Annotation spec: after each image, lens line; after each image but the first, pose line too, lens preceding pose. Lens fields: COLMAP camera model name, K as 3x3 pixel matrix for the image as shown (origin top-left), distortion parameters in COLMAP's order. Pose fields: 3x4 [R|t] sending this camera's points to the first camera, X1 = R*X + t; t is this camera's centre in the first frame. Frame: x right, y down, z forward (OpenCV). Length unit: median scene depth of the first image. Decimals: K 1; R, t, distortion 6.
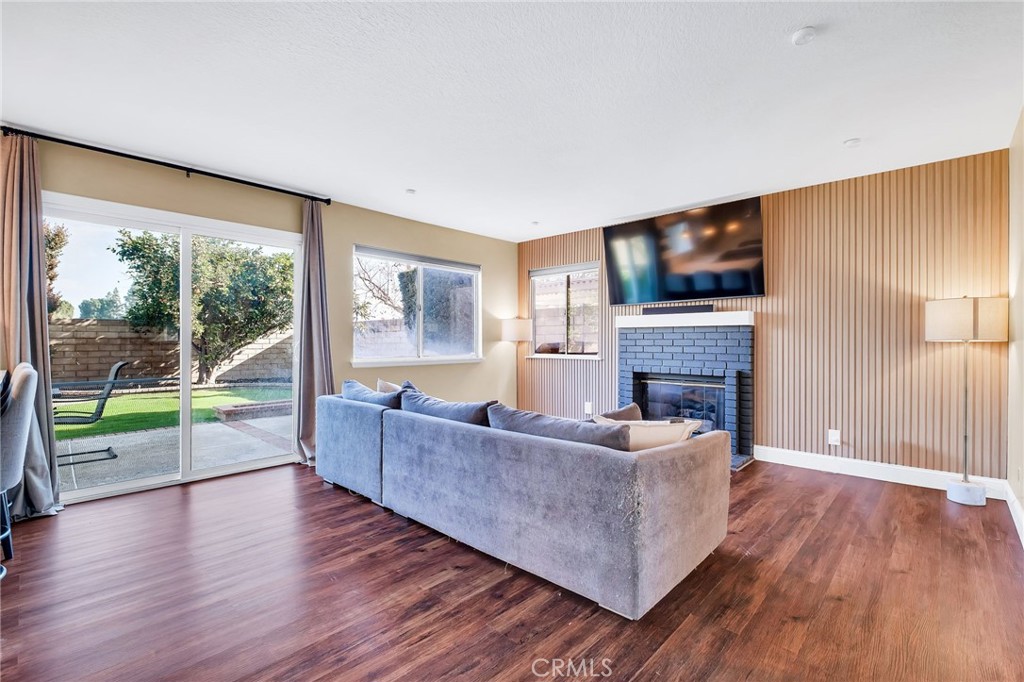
lens RADIAL K [[462.1, 0, 516.4], [0, 462.1, 339.3], [0, 0, 1]] dist [-0.002517, -0.001763]
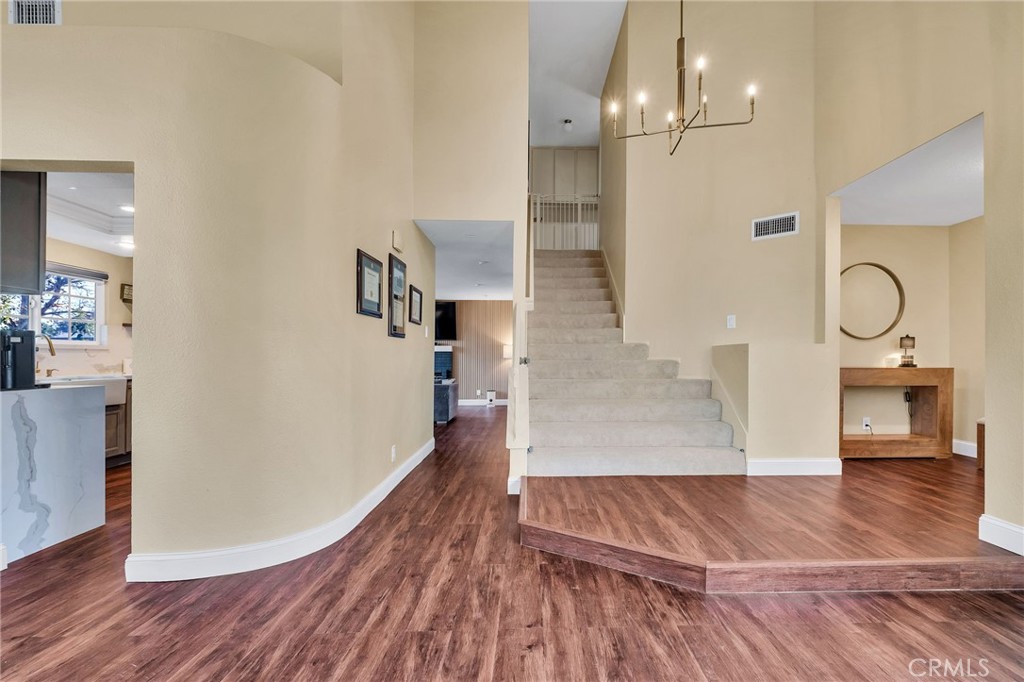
lens RADIAL K [[462.1, 0, 543.5], [0, 462.1, 359.6], [0, 0, 1]] dist [-0.002517, -0.001763]
pose [[0.699506, -0.003056, 0.714620, -0.909103], [-0.003901, 0.999960, 0.008095, -0.008834], [-0.714616, -0.008451, 0.699466, -1.081514]]
